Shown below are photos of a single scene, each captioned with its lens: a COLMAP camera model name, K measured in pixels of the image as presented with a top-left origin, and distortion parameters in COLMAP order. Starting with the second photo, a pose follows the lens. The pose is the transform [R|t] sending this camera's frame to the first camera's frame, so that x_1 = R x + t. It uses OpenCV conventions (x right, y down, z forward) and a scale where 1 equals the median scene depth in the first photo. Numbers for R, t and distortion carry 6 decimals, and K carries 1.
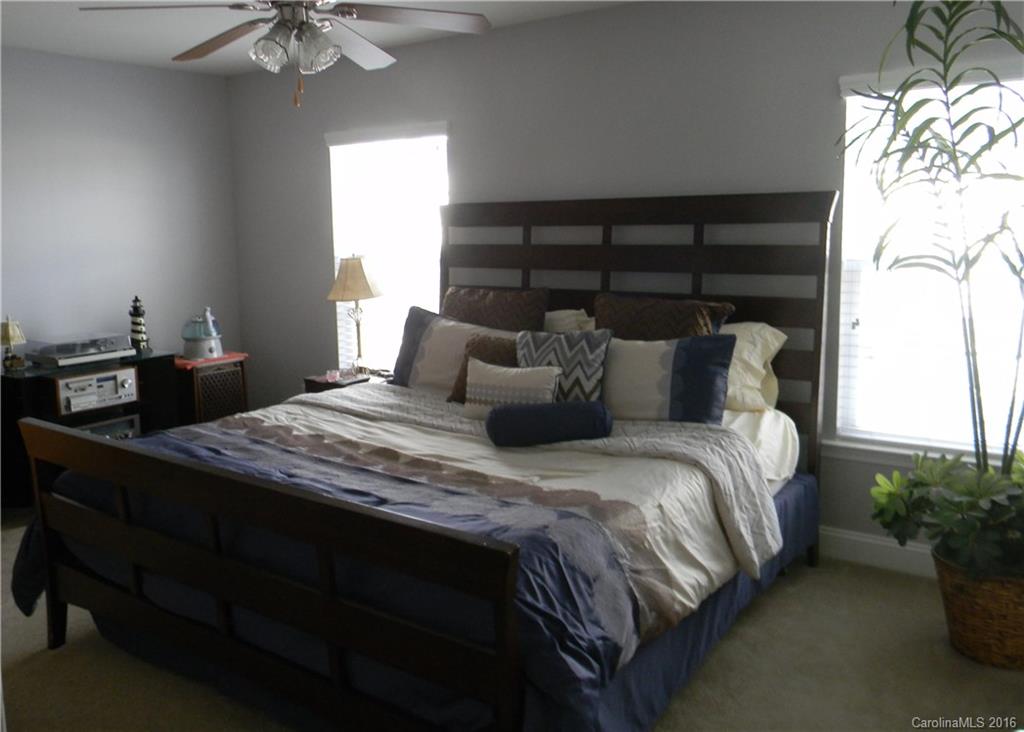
lens RADIAL K [[838.2, 0, 513.0], [0, 838.2, 366.4], [0, 0, 1]] dist [0.007490, 0.000579]
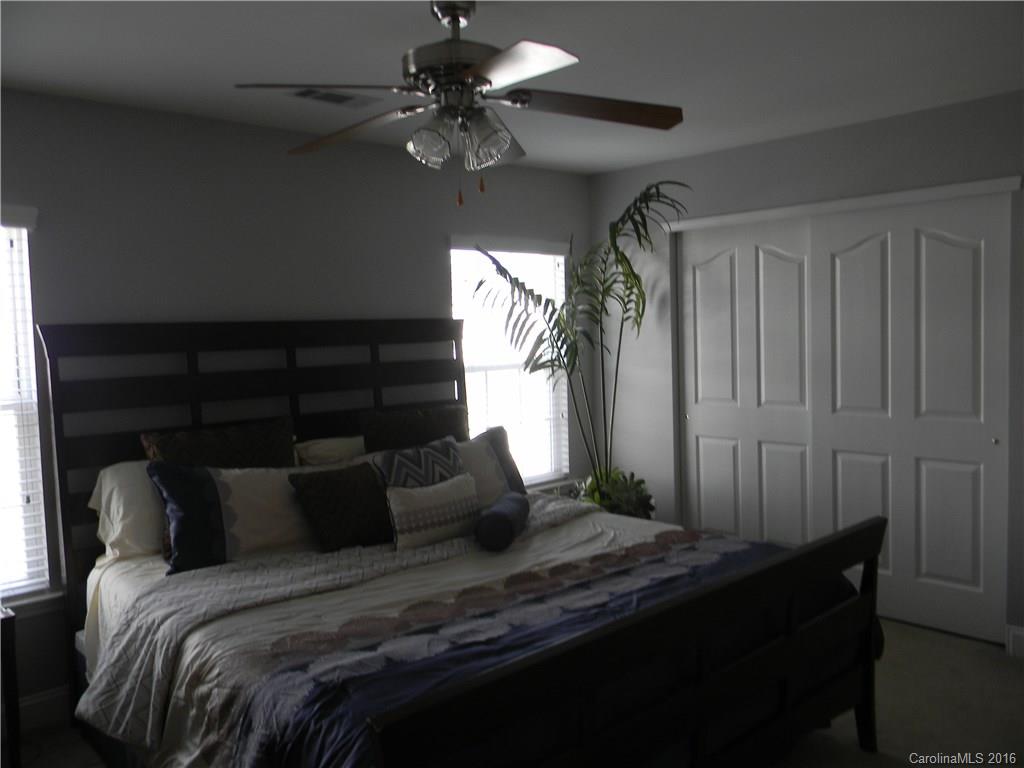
lens RADIAL K [[845.4, 0, 512.8], [0, 845.4, 382.7], [0, 0, 1]] dist [0.003657, 0.000052]
pose [[0.186936, -0.047467, 0.981225, -0.738700], [0.207364, 0.978233, 0.007817, -0.081032], [-0.960237, 0.202009, 0.192710, 0.557880]]
